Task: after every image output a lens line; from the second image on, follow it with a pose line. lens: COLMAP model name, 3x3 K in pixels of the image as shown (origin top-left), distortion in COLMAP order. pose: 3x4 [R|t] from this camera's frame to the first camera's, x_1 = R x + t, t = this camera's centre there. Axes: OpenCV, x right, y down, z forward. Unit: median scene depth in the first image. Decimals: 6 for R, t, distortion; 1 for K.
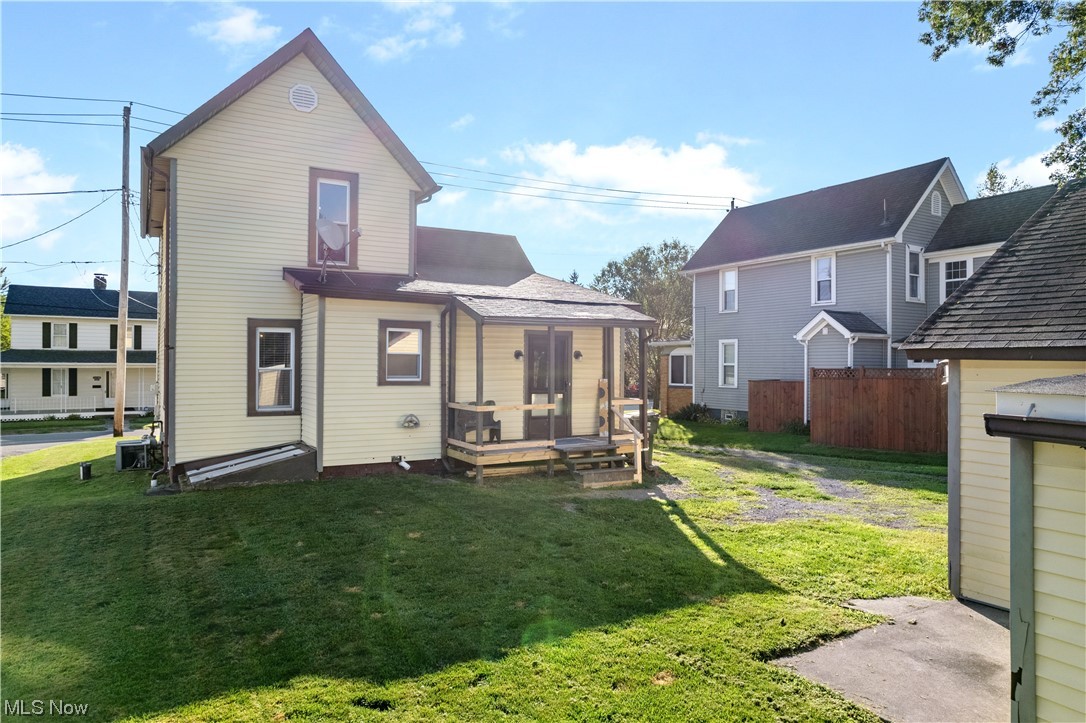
lens RADIAL K [[684.4, 0, 540.9], [0, 684.4, 361.5], [0, 0, 1]] dist [-0.032167, 0.004876]
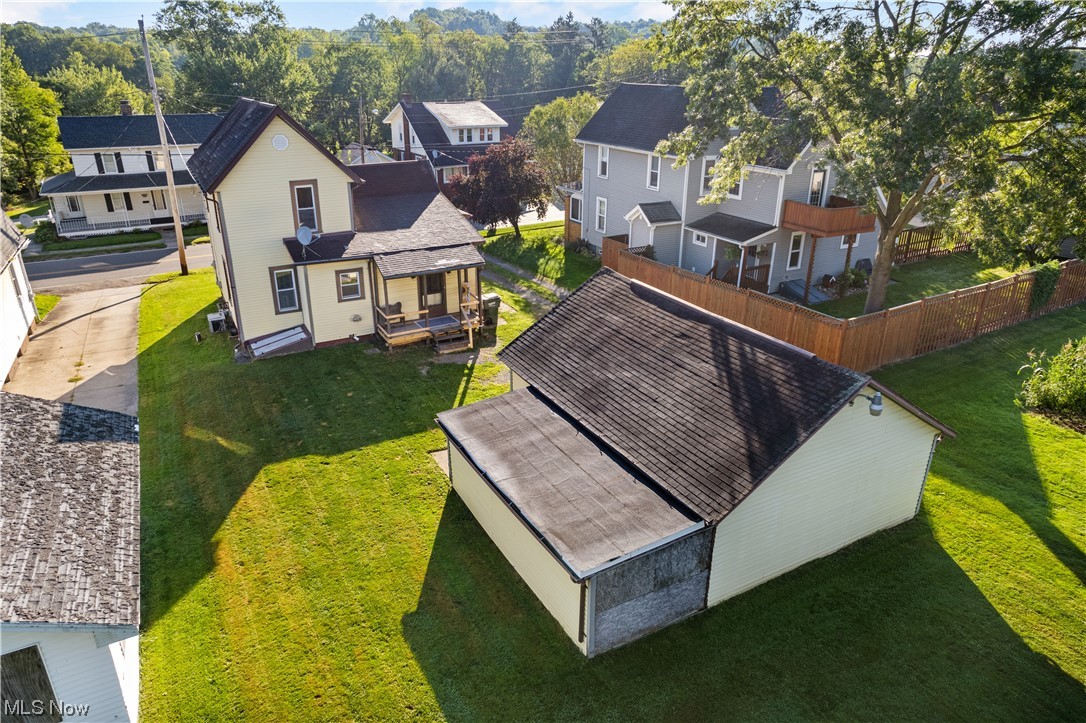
lens RADIAL K [[684.4, 0, 542.5], [0, 684.4, 356.7], [0, 0, 1]] dist [-0.032167, 0.004876]
pose [[0.999736, 0.011511, -0.019890, 0.392042], [-0.002873, 0.921314, 0.388809, -0.583045], [0.022801, -0.388649, 0.921104, -0.870092]]
